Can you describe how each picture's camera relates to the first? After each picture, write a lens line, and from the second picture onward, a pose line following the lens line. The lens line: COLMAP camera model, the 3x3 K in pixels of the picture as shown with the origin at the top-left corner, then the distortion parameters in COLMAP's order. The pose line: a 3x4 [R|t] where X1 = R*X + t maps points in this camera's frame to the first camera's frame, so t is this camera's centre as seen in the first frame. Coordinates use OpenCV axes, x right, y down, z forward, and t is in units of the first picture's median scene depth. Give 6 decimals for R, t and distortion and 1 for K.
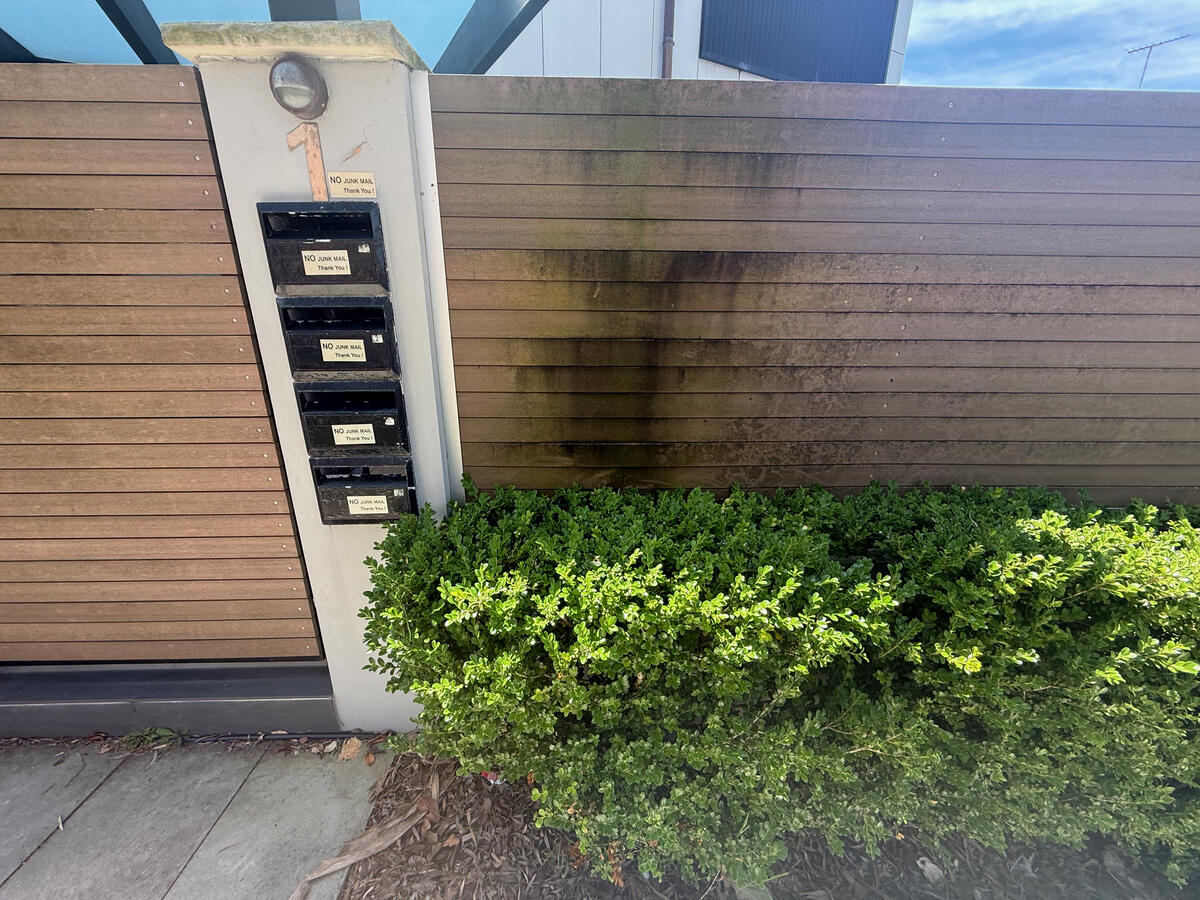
lens RADIAL K [[466.7, 0, 600.0], [0, 466.7, 450.0], [0, 0, 1]] dist [-0.000599, 0.000095]
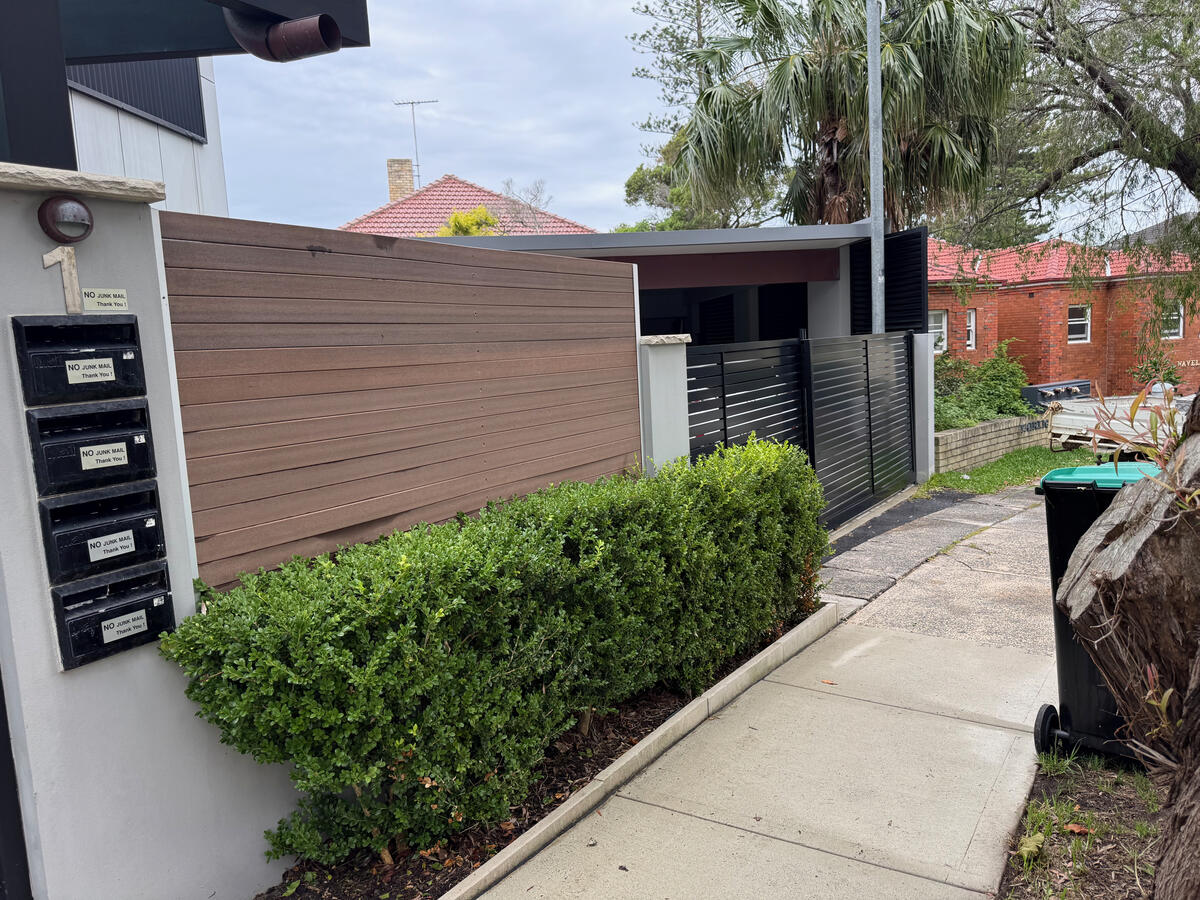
lens RADIAL K [[855.3, 0, 600.0], [0, 855.3, 450.0], [0, 0, 1]] dist [0.002657, -0.002549]
pose [[0.556661, -0.135701, 0.819581, -1.445004], [0.313810, 0.947821, -0.056206, 0.197938], [-0.769189, 0.288480, 0.570199, -0.804964]]
